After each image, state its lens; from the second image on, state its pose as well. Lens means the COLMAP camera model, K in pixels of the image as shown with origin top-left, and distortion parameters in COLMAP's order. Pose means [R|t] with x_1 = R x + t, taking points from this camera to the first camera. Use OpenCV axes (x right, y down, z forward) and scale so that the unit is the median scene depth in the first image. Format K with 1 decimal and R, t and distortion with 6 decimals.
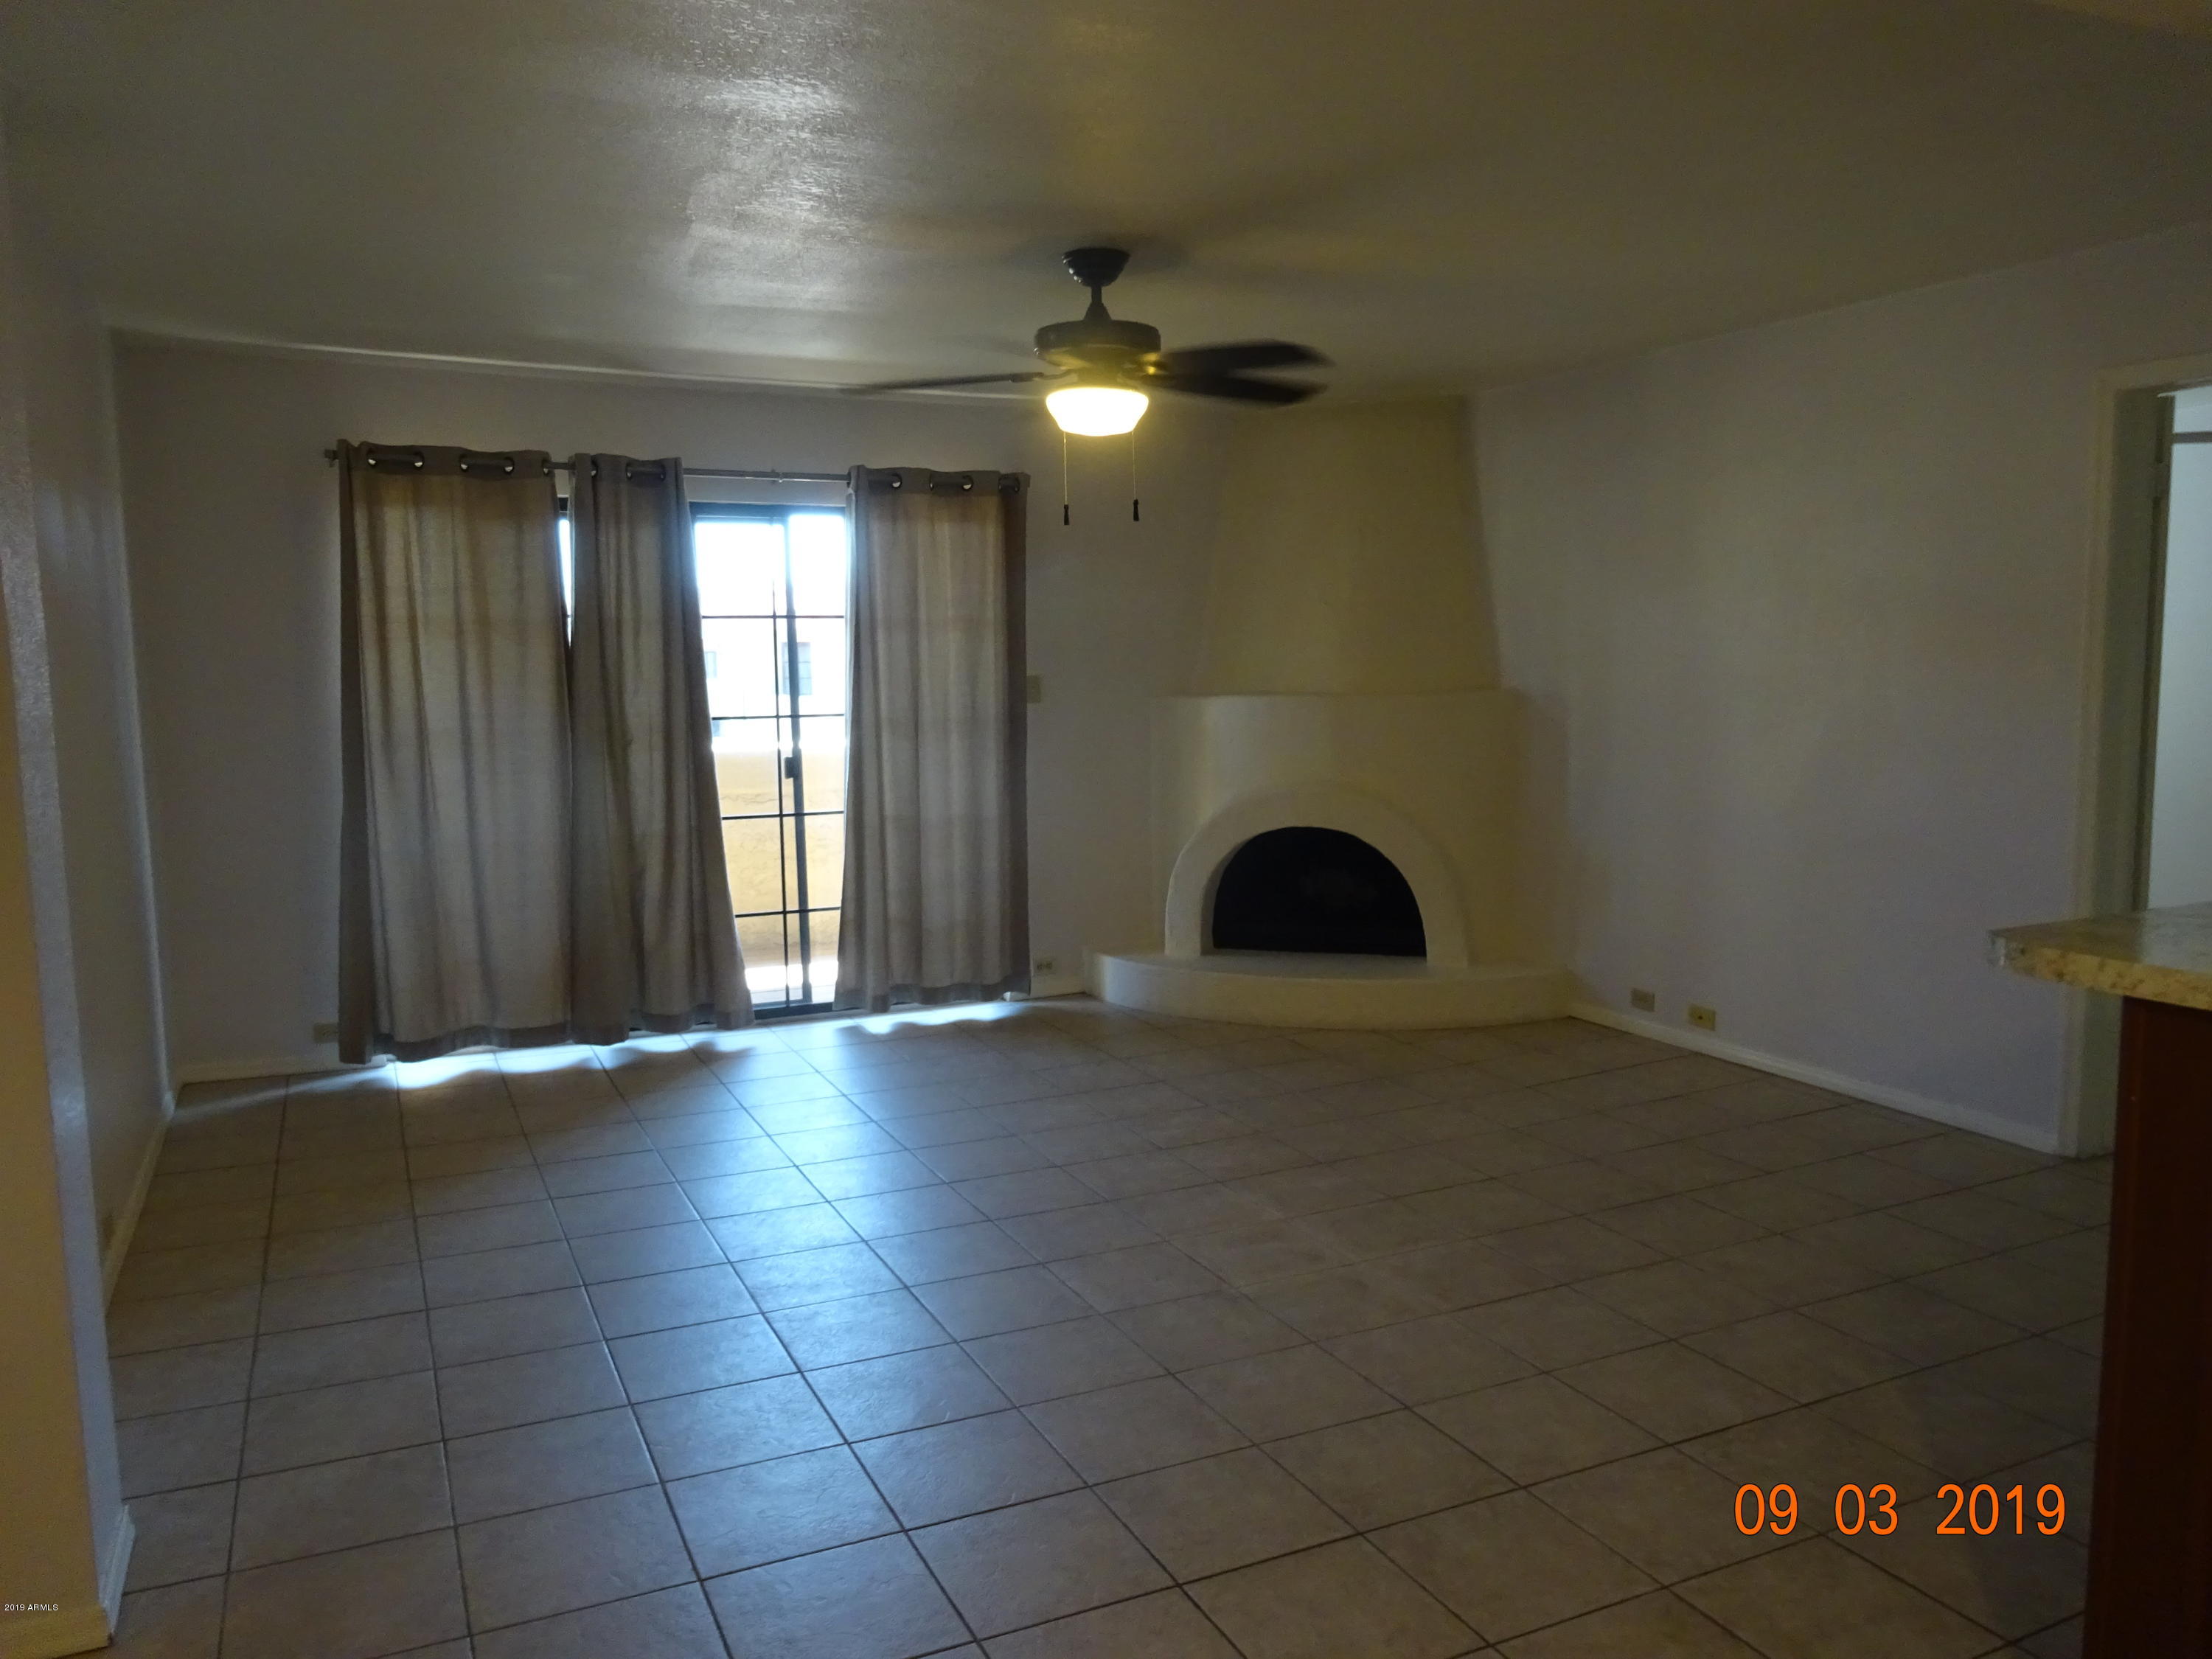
lens RADIAL K [[1594.2, 0, 1099.8], [0, 1594.2, 838.1], [0, 0, 1]] dist [-0.003201, 0.002962]
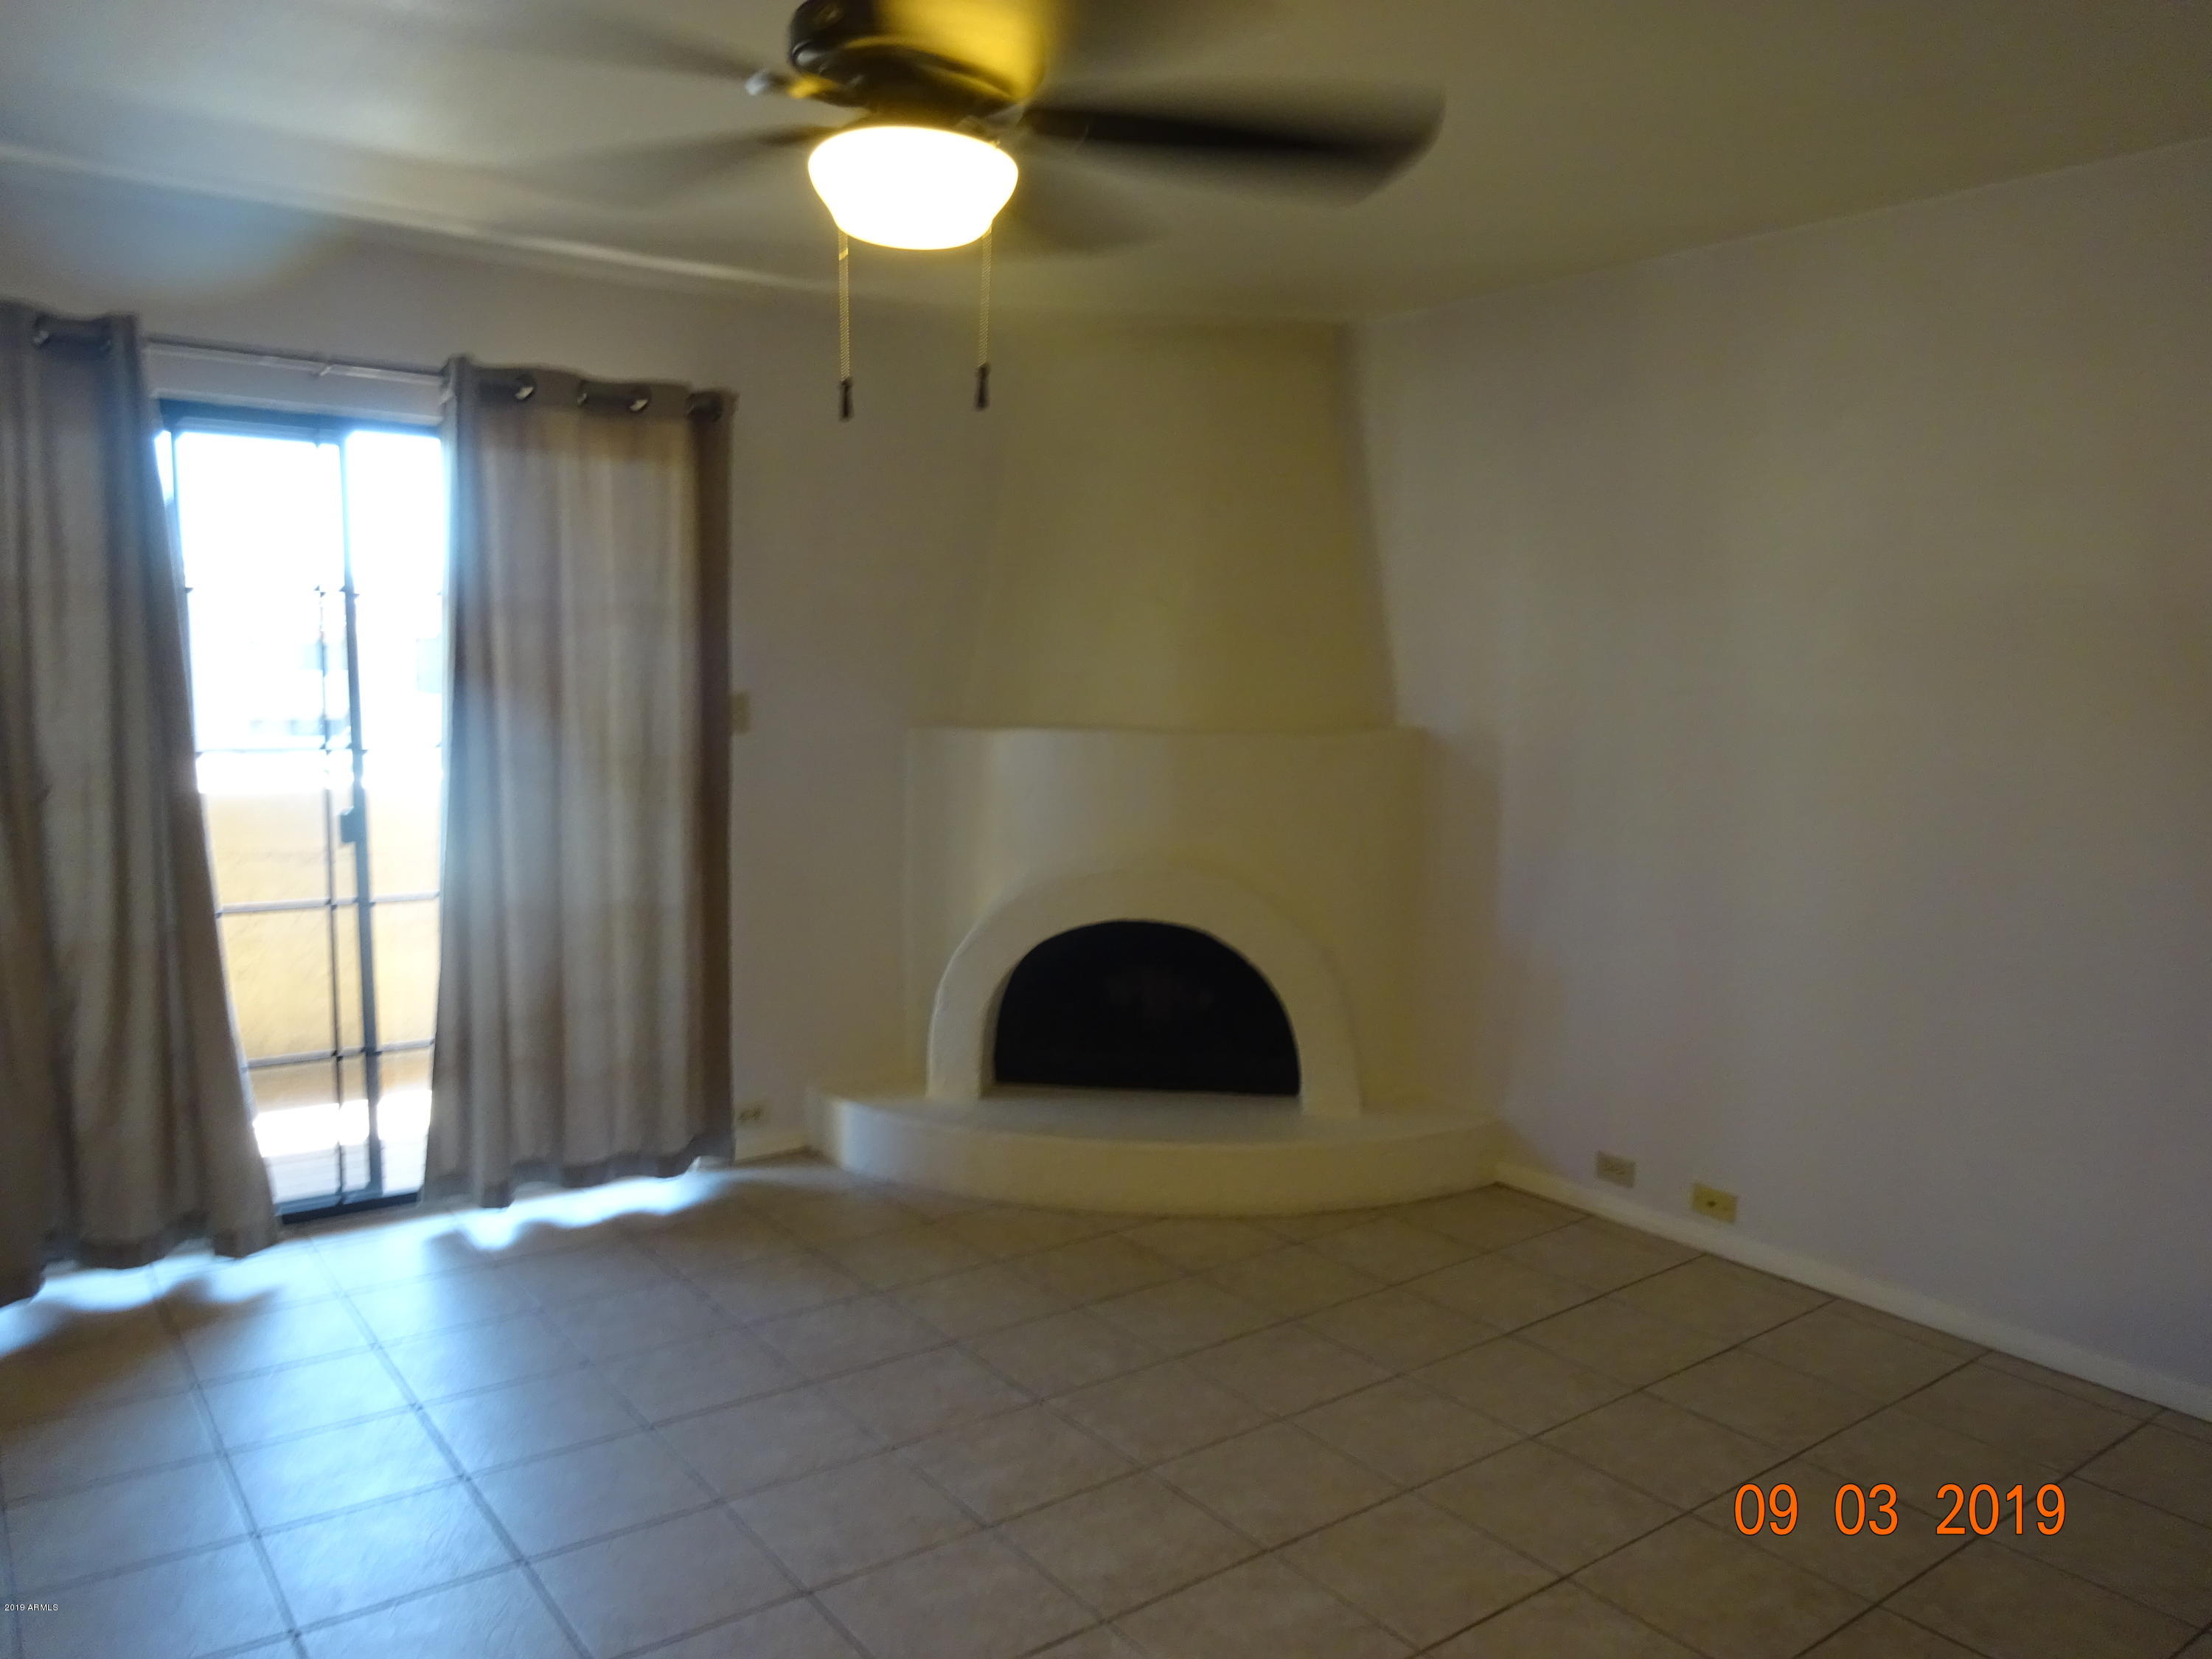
lens RADIAL K [[1594.2, 0, 1099.8], [0, 1594.2, 838.1], [0, 0, 1]] dist [-0.003201, 0.002962]
pose [[0.979200, 0.006088, 0.202806, -0.029596], [-0.004976, 0.999970, -0.005992, -0.038997], [-0.202837, 0.004858, 0.979201, 0.320201]]
